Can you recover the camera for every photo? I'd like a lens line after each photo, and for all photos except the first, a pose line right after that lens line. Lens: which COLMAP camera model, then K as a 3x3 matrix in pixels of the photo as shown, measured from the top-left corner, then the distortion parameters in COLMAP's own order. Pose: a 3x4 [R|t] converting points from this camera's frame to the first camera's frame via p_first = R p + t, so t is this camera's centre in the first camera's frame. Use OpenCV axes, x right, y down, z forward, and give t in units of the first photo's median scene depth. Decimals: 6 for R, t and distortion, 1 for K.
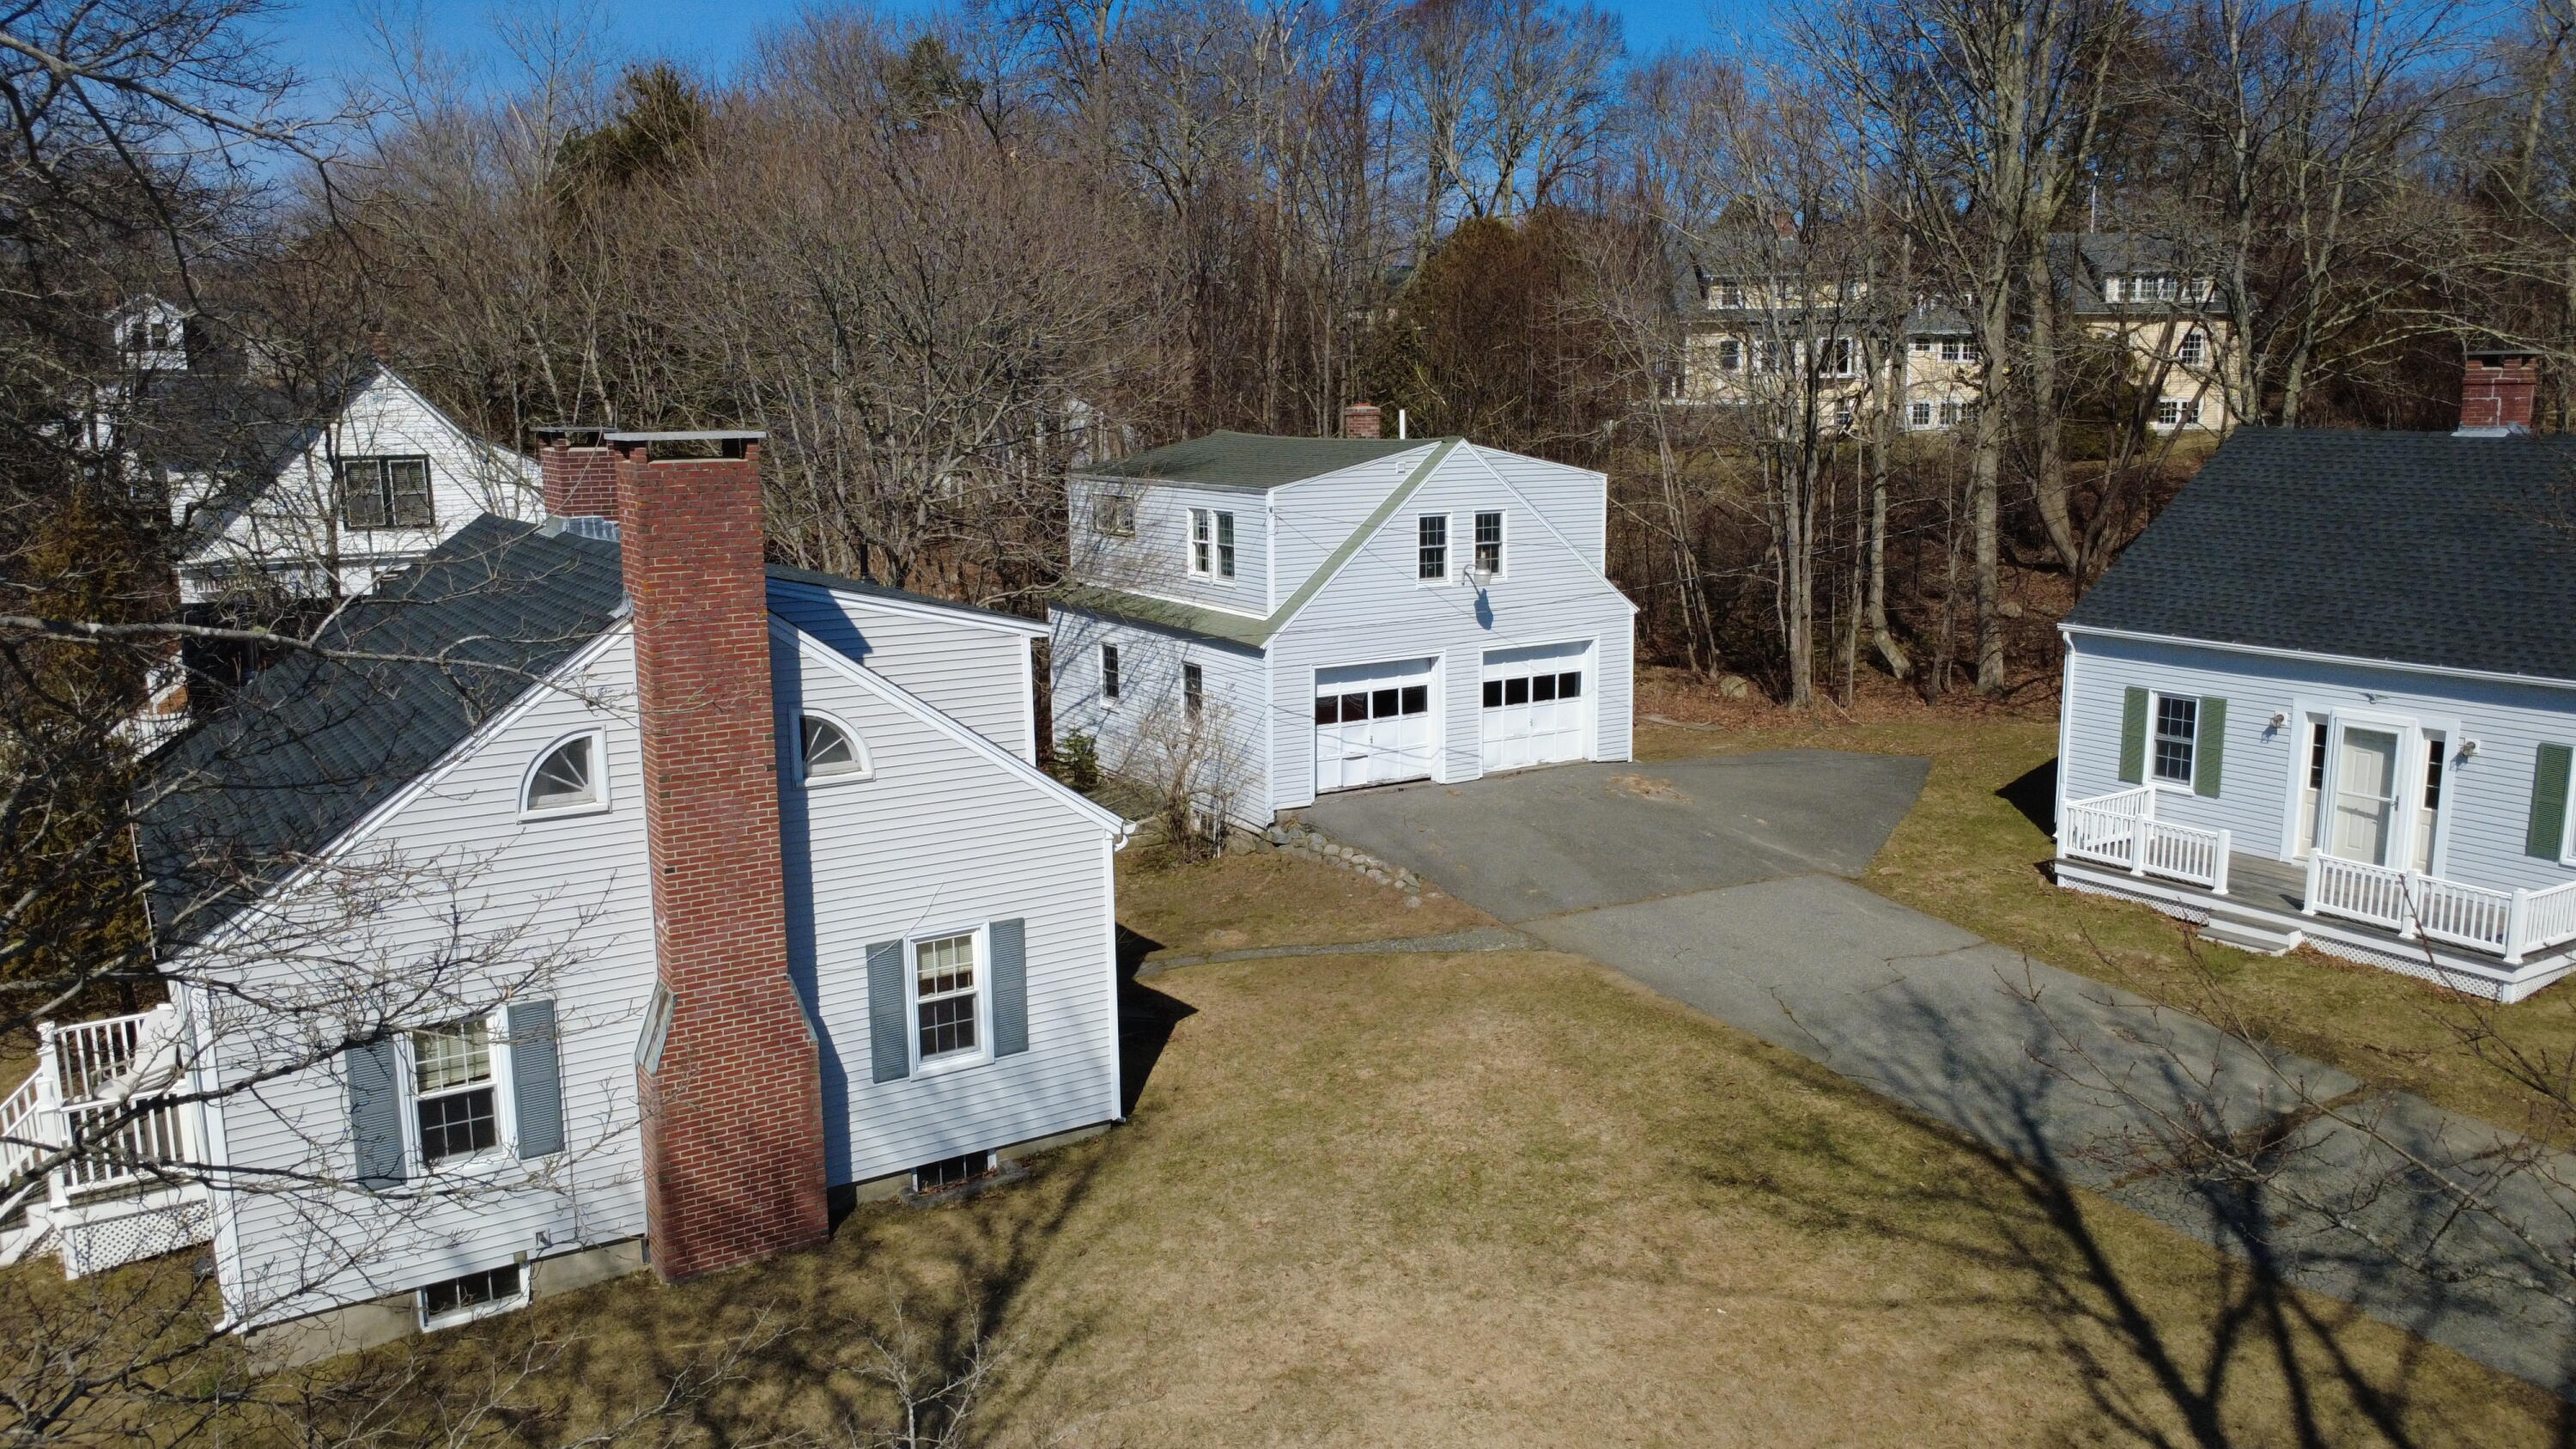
lens RADIAL K [[1864.4, 0, 1283.2], [0, 1864.4, 724.2], [0, 0, 1]] dist [0.005246, -0.001473]
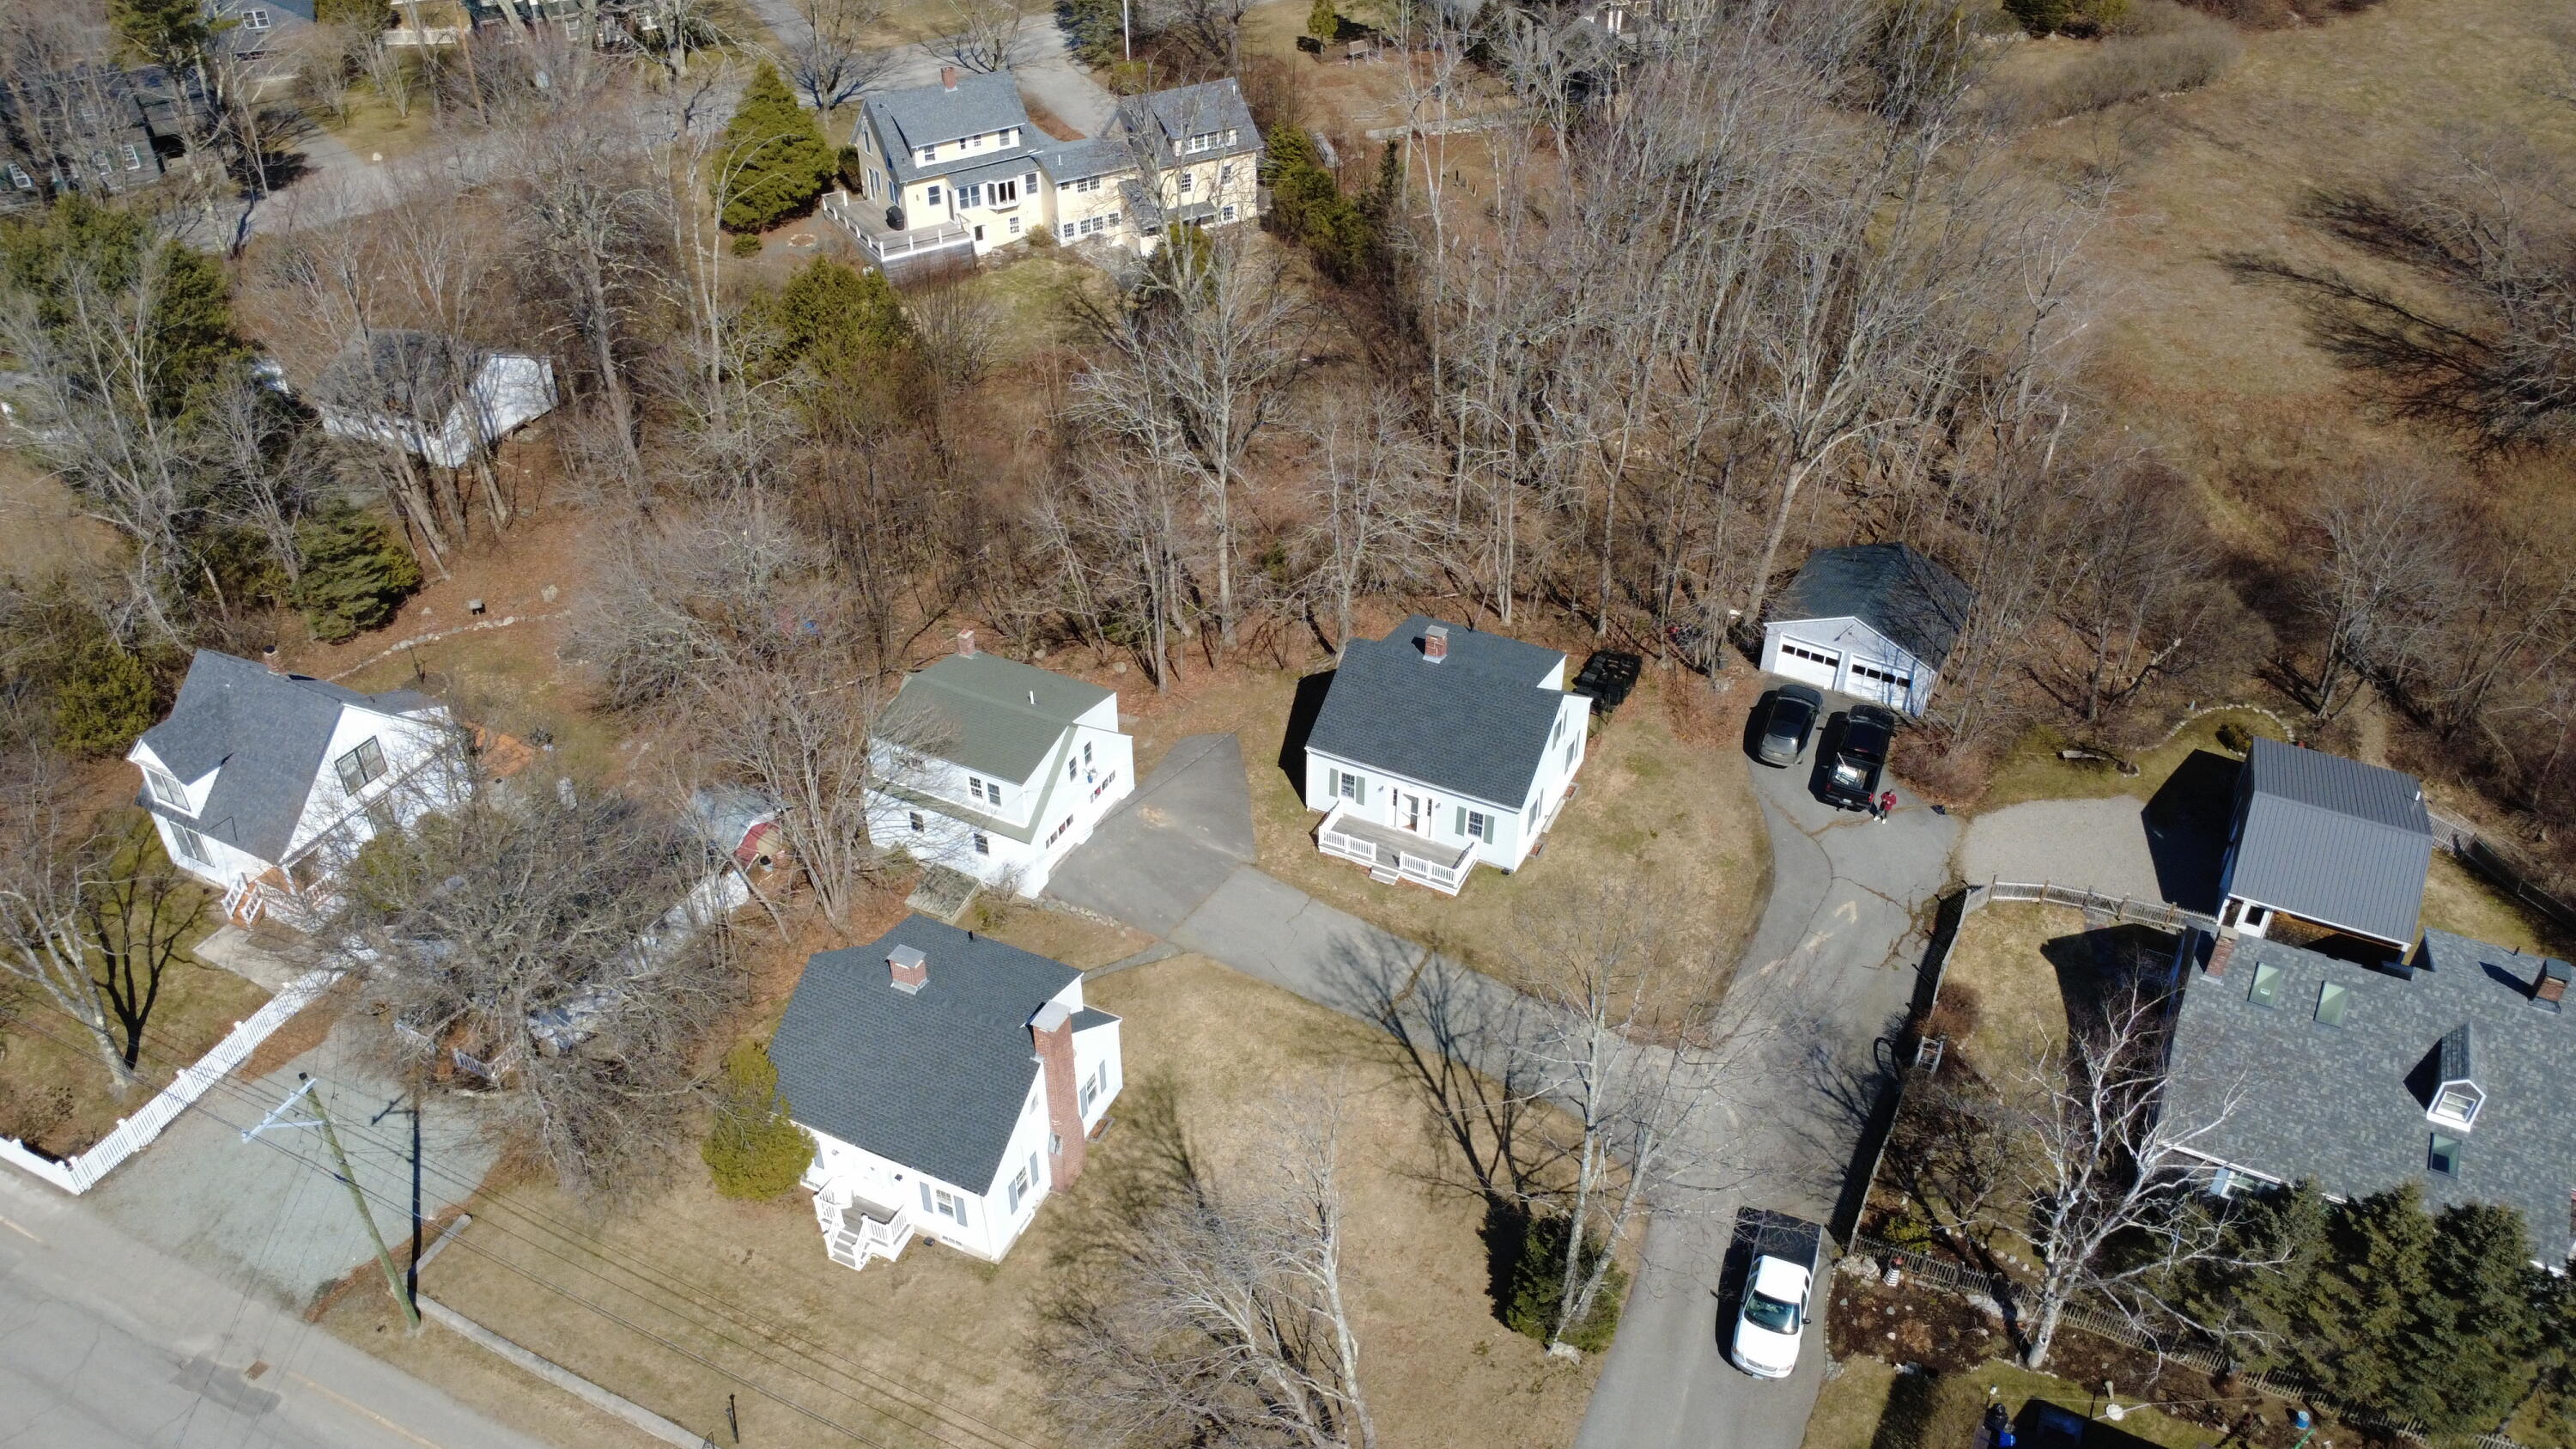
lens RADIAL K [[1864.4, 0, 1285.8], [0, 1864.4, 723.0], [0, 0, 1]] dist [0.005246, -0.001473]
pose [[0.846530, -0.296901, 0.441855, -0.729449], [0.076330, 0.889144, 0.451216, -1.204397], [-0.526840, -0.348241, 0.775350, -0.982900]]
